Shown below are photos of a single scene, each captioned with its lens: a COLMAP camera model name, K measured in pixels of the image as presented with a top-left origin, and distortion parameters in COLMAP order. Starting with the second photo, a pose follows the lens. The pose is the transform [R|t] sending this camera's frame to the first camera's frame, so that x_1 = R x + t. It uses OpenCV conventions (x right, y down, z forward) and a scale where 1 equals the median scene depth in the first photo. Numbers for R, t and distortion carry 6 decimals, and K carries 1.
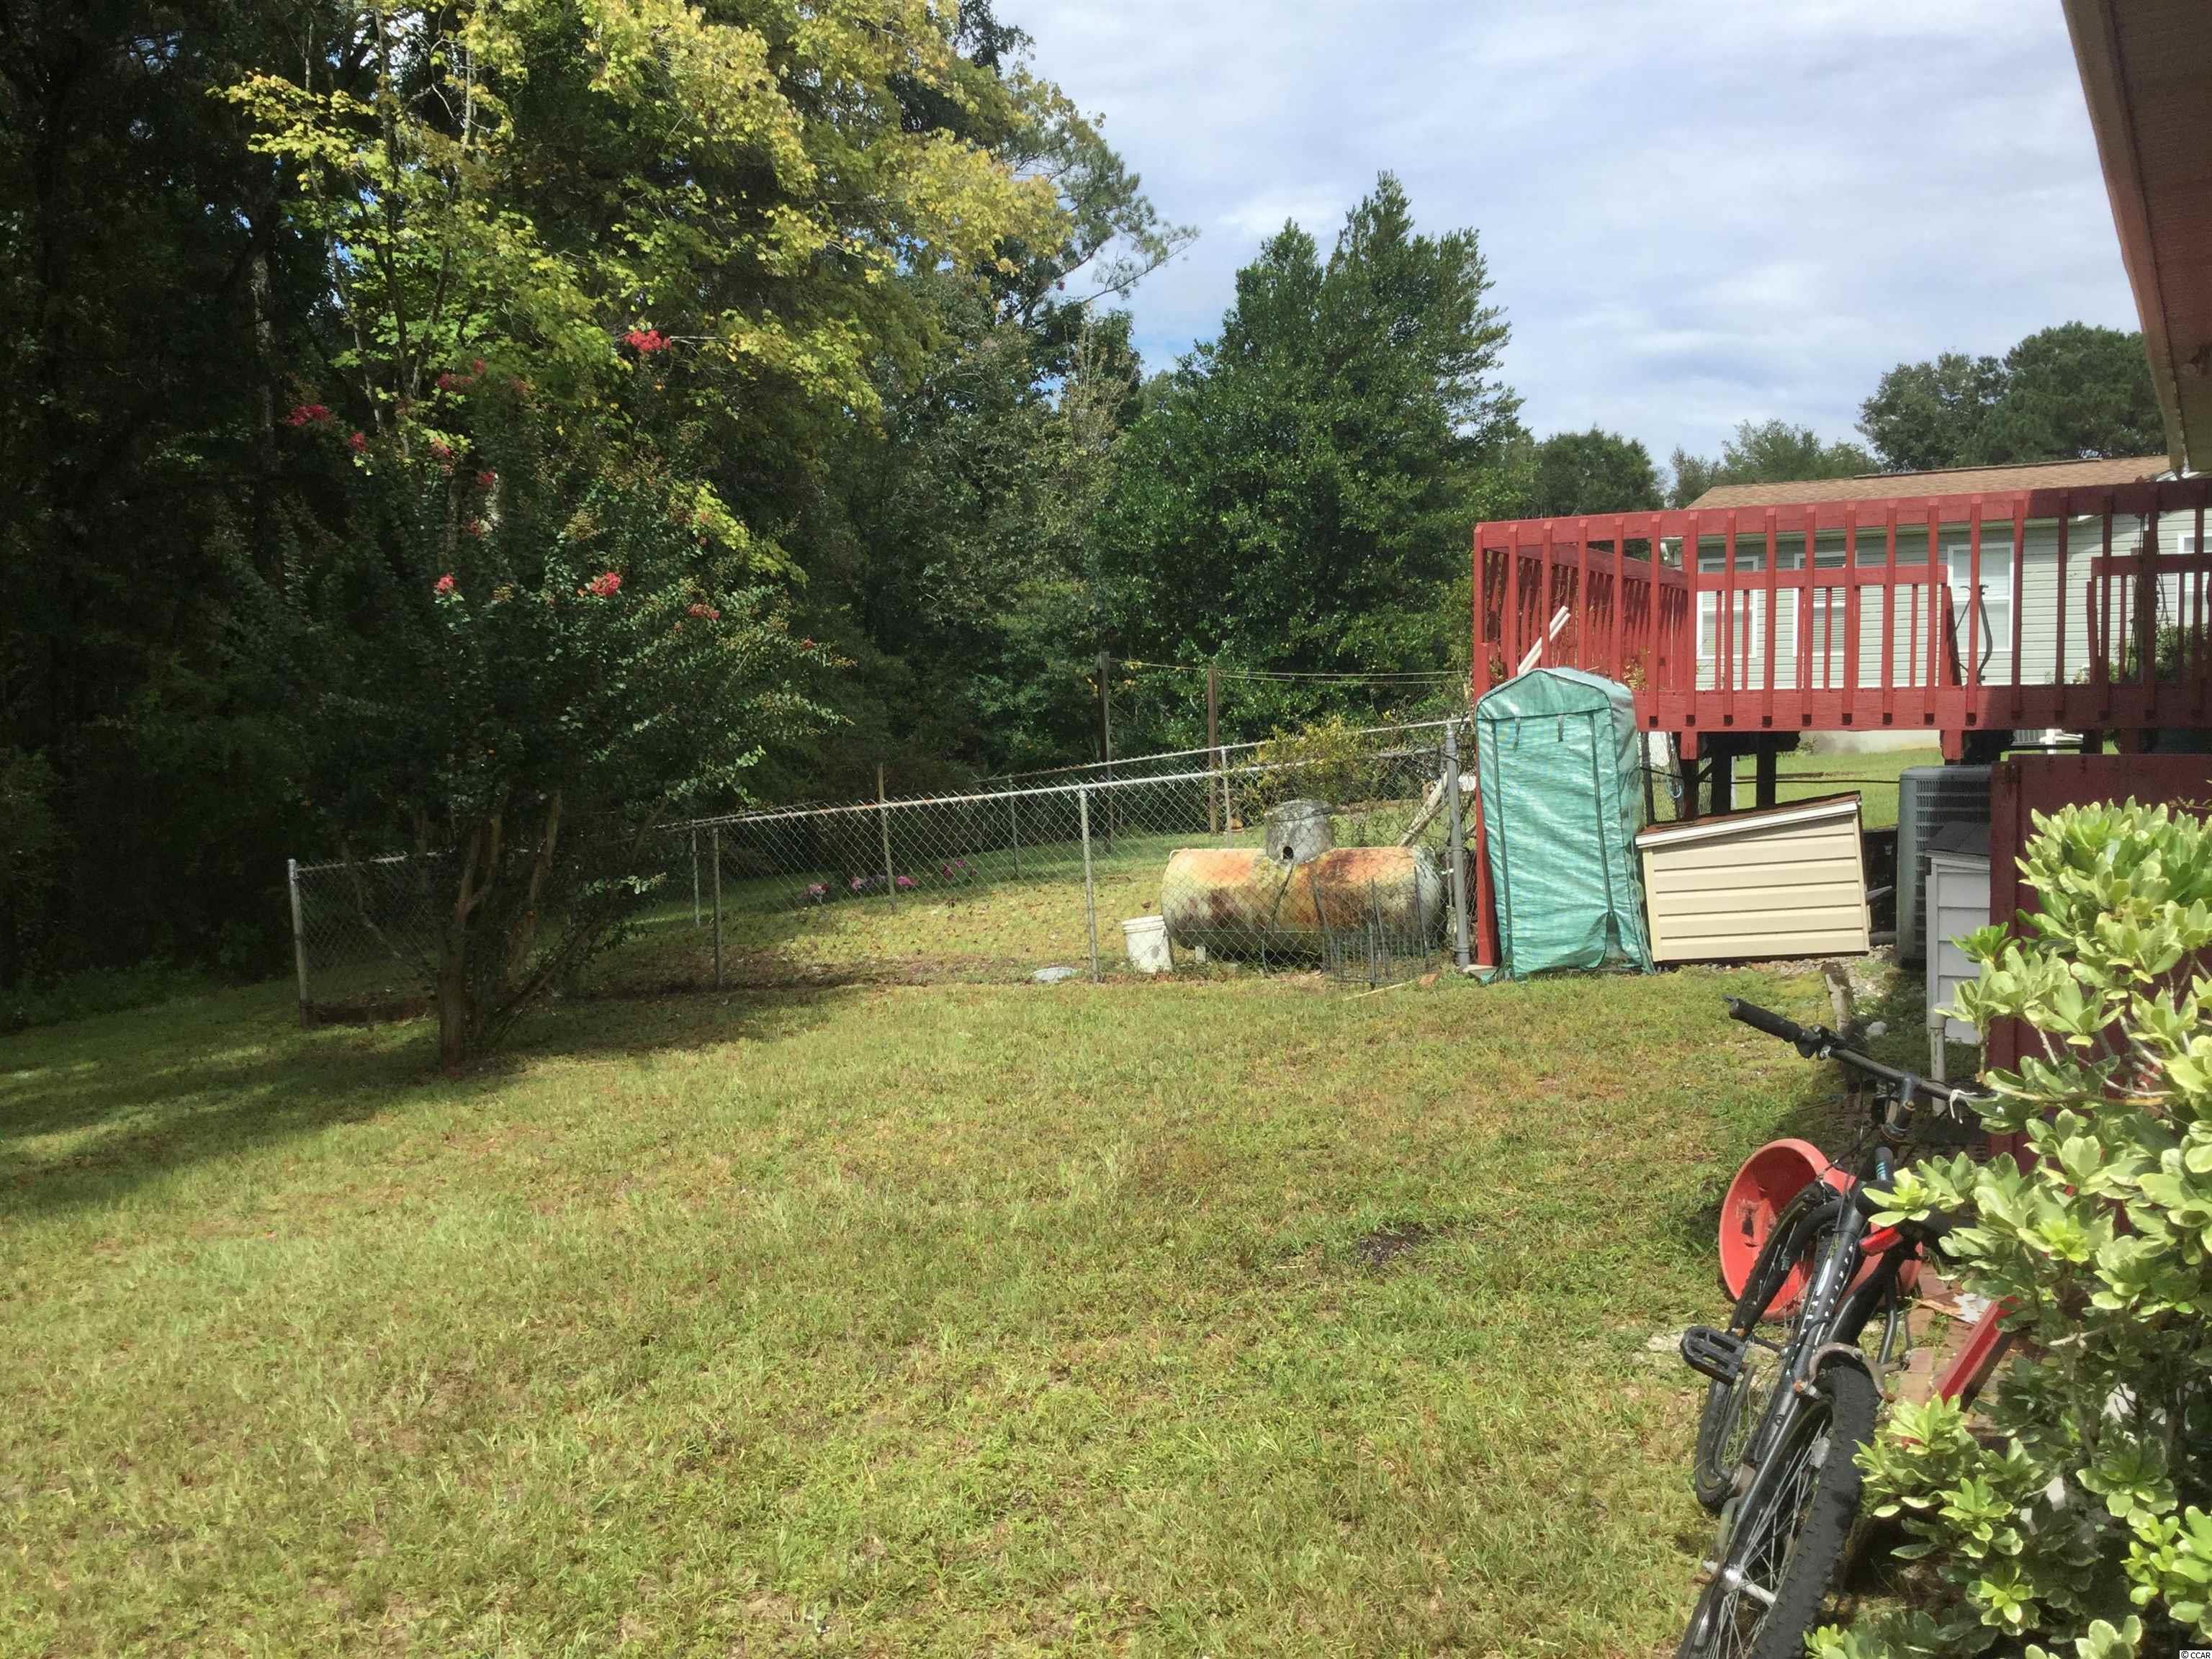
lens RADIAL K [[1990.7, 0, 1104.4], [0, 1990.7, 838.6], [0, 0, 1]] dist [0.014522, -0.064328]
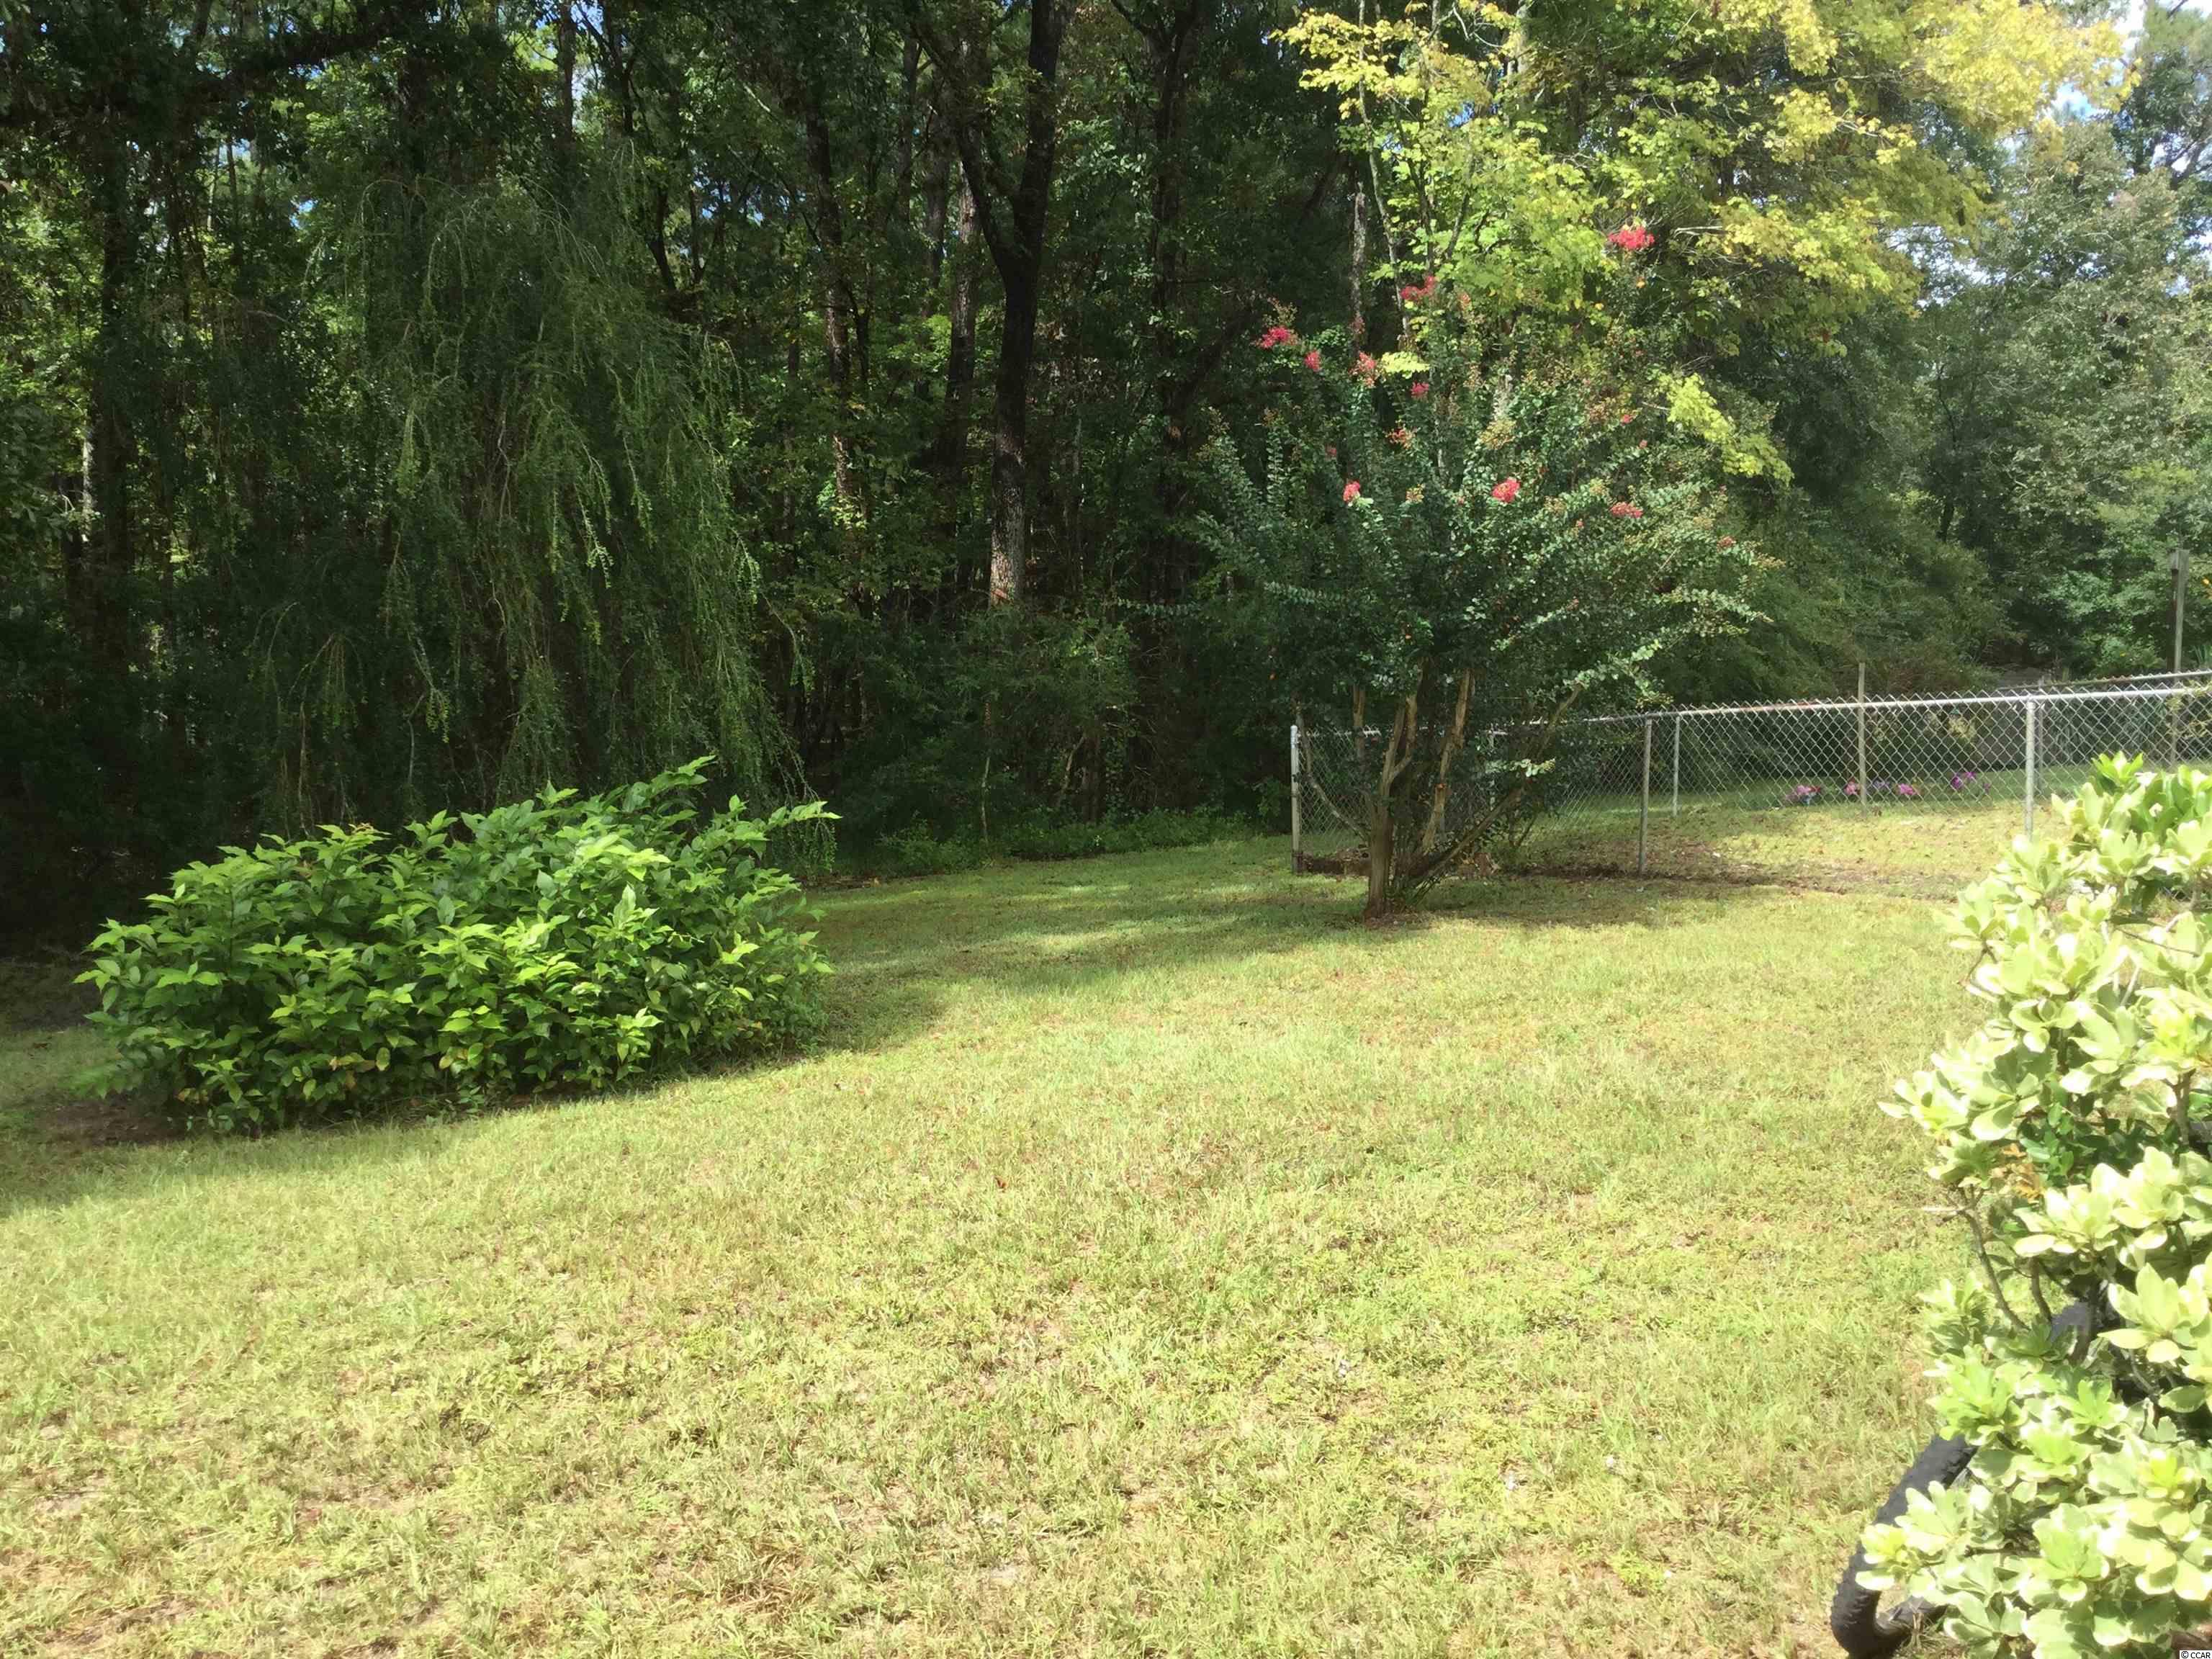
lens RADIAL K [[2027.5, 0, 1101.1], [0, 2027.5, 811.1], [0, 0, 1]] dist [0.155500, -0.310772]
pose [[0.842361, 0.084443, -0.532256, 0.121418], [-0.063230, 0.996312, 0.057995, -0.001646], [0.535191, -0.015198, 0.844594, -0.039598]]
